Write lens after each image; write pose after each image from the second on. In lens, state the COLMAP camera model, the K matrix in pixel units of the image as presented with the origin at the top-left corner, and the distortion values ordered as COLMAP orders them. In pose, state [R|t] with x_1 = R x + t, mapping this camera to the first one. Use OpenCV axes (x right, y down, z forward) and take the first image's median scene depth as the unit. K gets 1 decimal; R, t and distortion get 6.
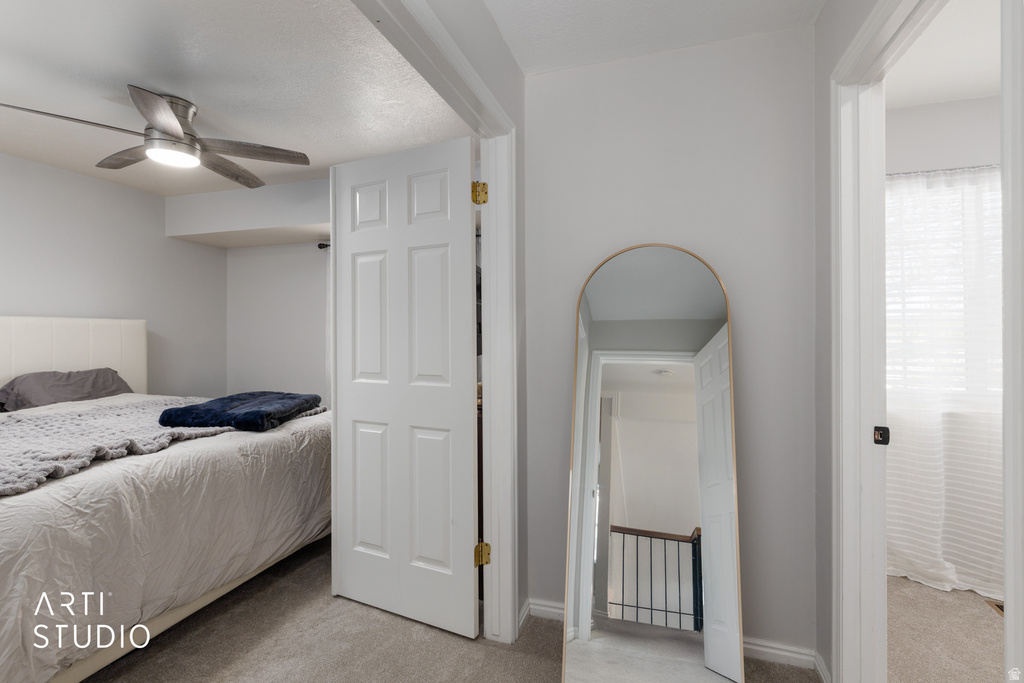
lens RADIAL K [[464.1, 0, 510.9], [0, 464.1, 330.1], [0, 0, 1]] dist [0.004680, -0.000316]
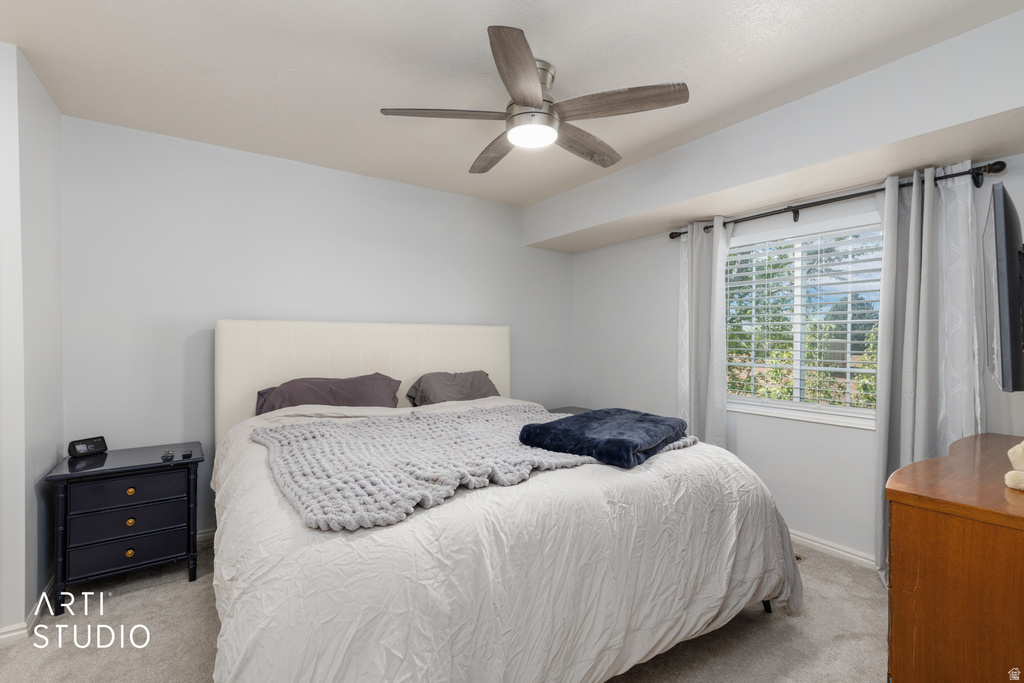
lens RADIAL K [[464.1, 0, 510.9], [0, 464.1, 330.1], [0, 0, 1]] dist [0.004680, -0.000316]
pose [[0.787675, -0.009797, -0.616013, -0.234834], [0.000130, 0.999876, -0.015735, 0.005091], [0.616091, 0.012314, 0.787579, 0.308242]]
